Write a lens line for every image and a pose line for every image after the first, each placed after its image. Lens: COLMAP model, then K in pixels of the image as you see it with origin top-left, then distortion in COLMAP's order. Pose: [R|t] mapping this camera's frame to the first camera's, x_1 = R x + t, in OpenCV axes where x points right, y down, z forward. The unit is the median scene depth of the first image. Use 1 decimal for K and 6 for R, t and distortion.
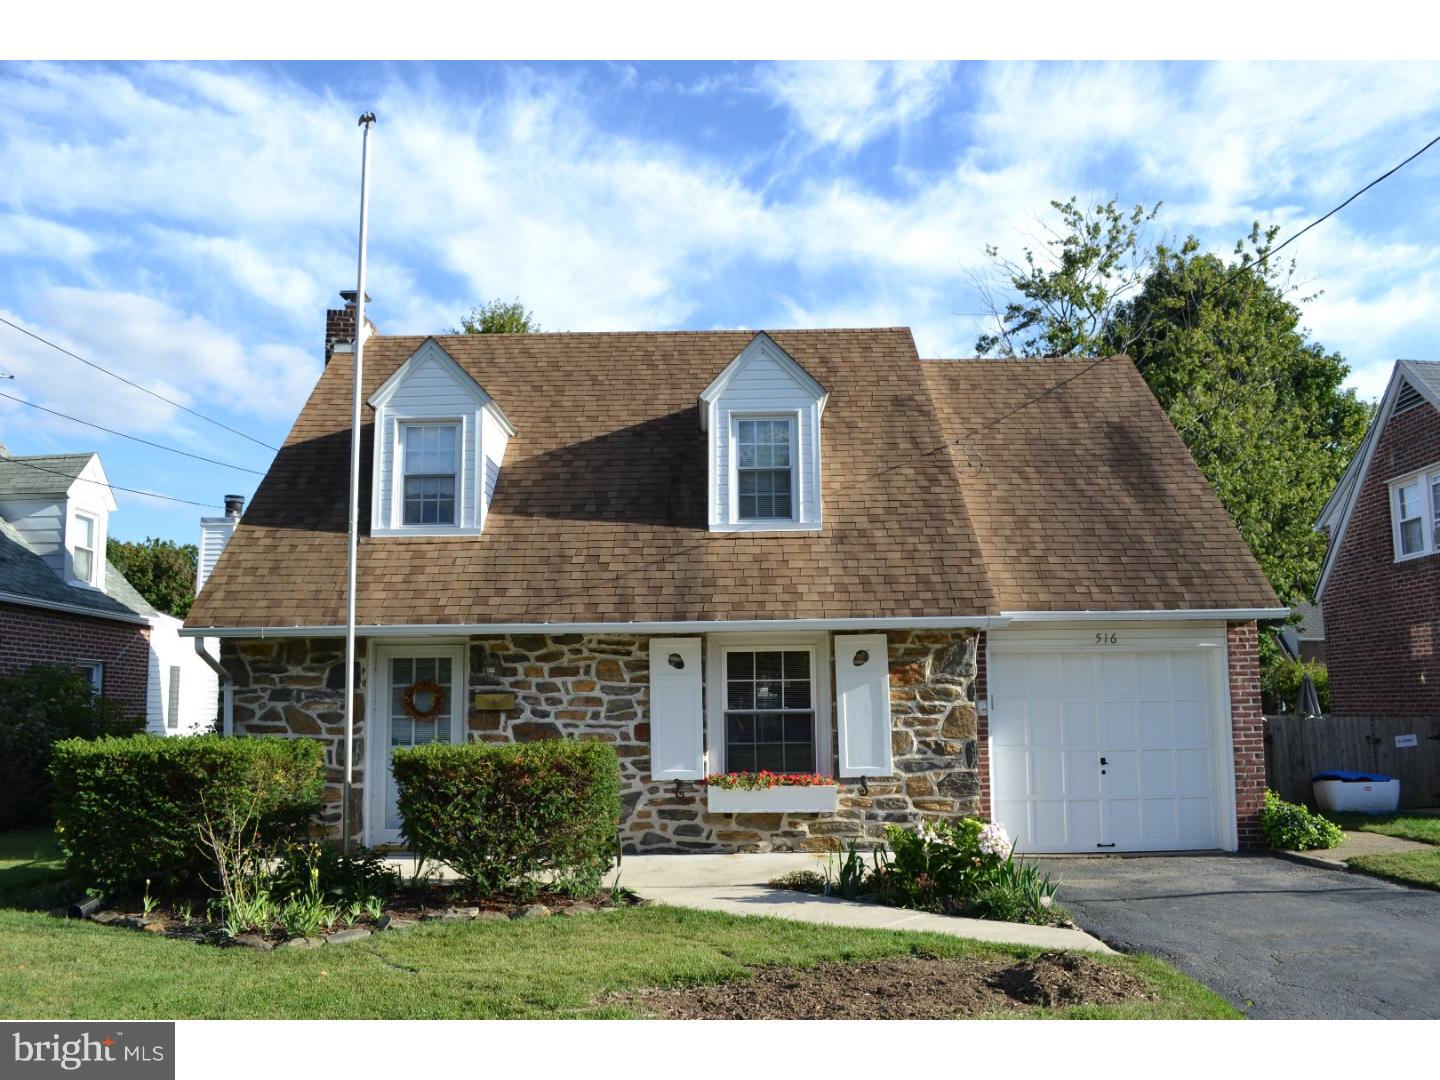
lens RADIAL K [[1148.8, 0, 716.2], [0, 1148.8, 558.0], [0, 0, 1]] dist [-0.077783, -0.005262]
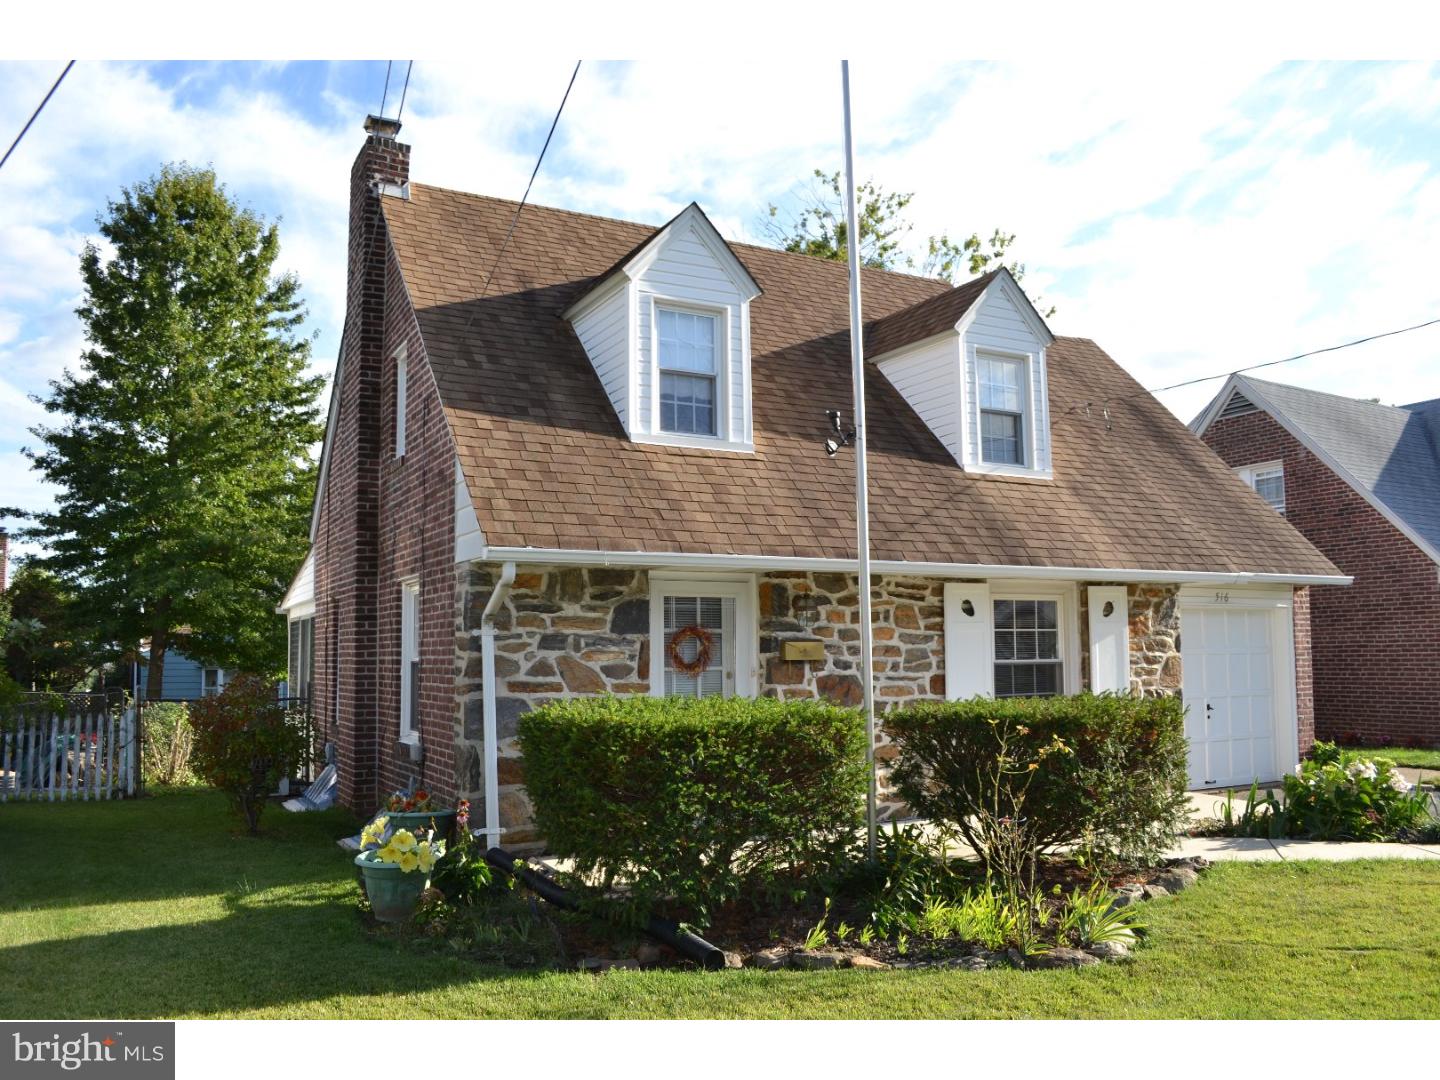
lens RADIAL K [[1148.8, 0, 716.2], [0, 1148.8, 558.0], [0, 0, 1]] dist [-0.077783, -0.005262]
pose [[0.874996, 0.045508, 0.481987, -0.659427], [-0.065433, 0.997554, 0.024600, 0.039686], [-0.479689, -0.053062, 0.875833, 0.285352]]
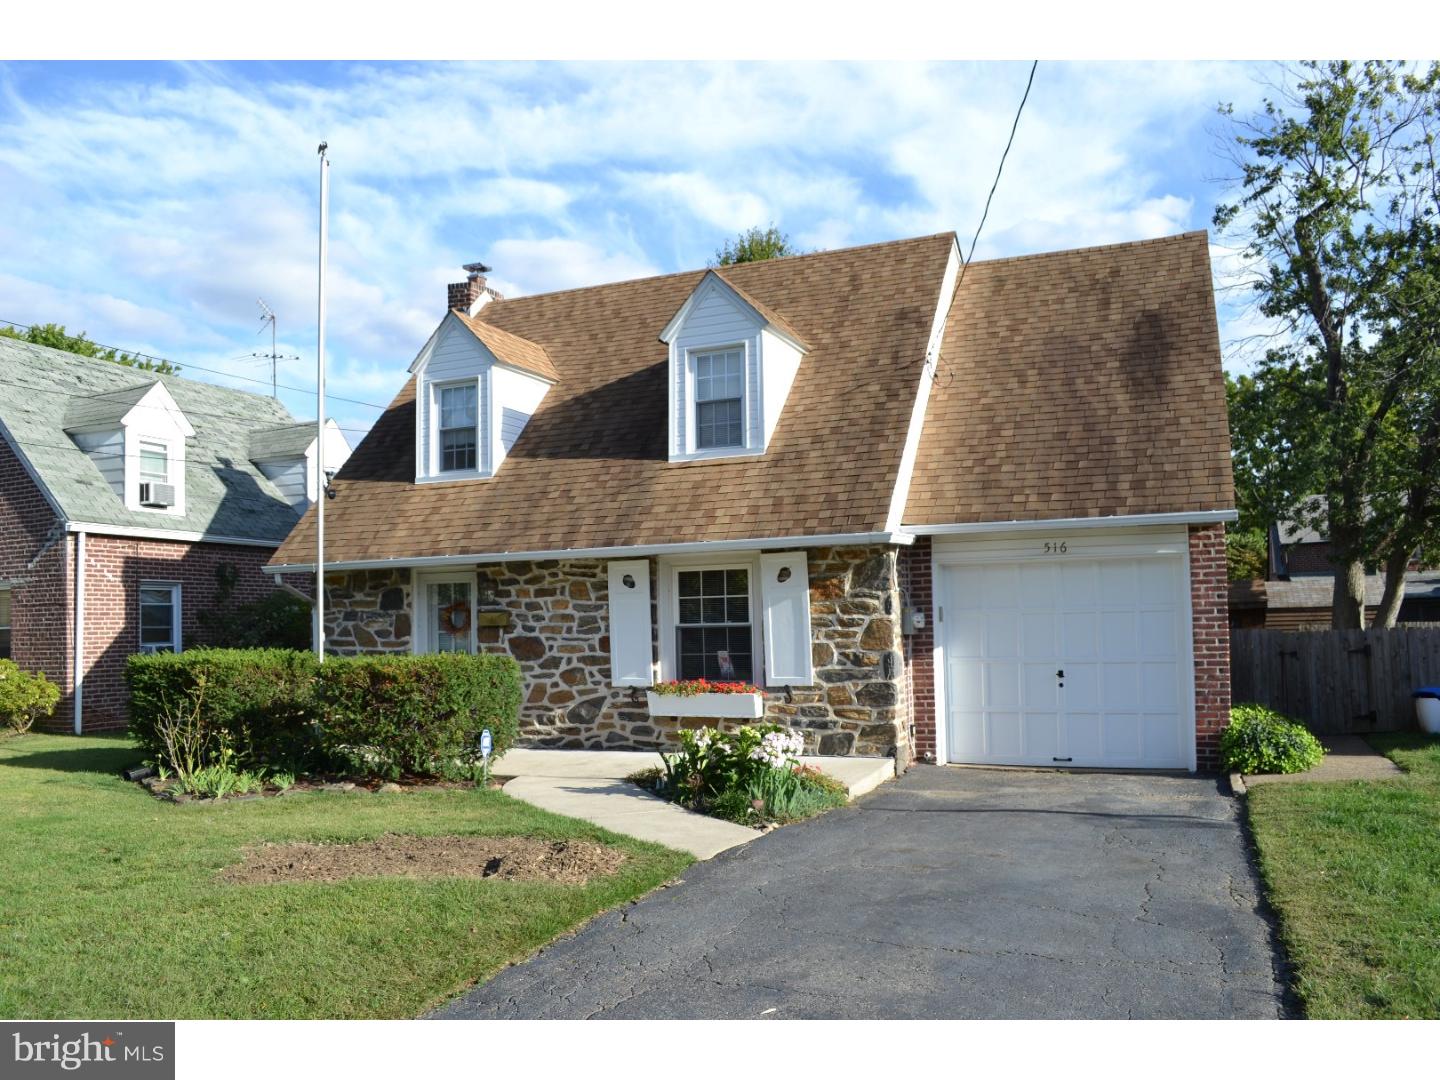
lens RADIAL K [[1148.8, 0, 716.2], [0, 1148.8, 558.0], [0, 0, 1]] dist [-0.077783, -0.005262]
pose [[0.924281, -0.029909, -0.380540, 0.469027], [0.061520, 0.995565, 0.071175, -0.007442], [0.376723, -0.089197, 0.922021, -0.000280]]
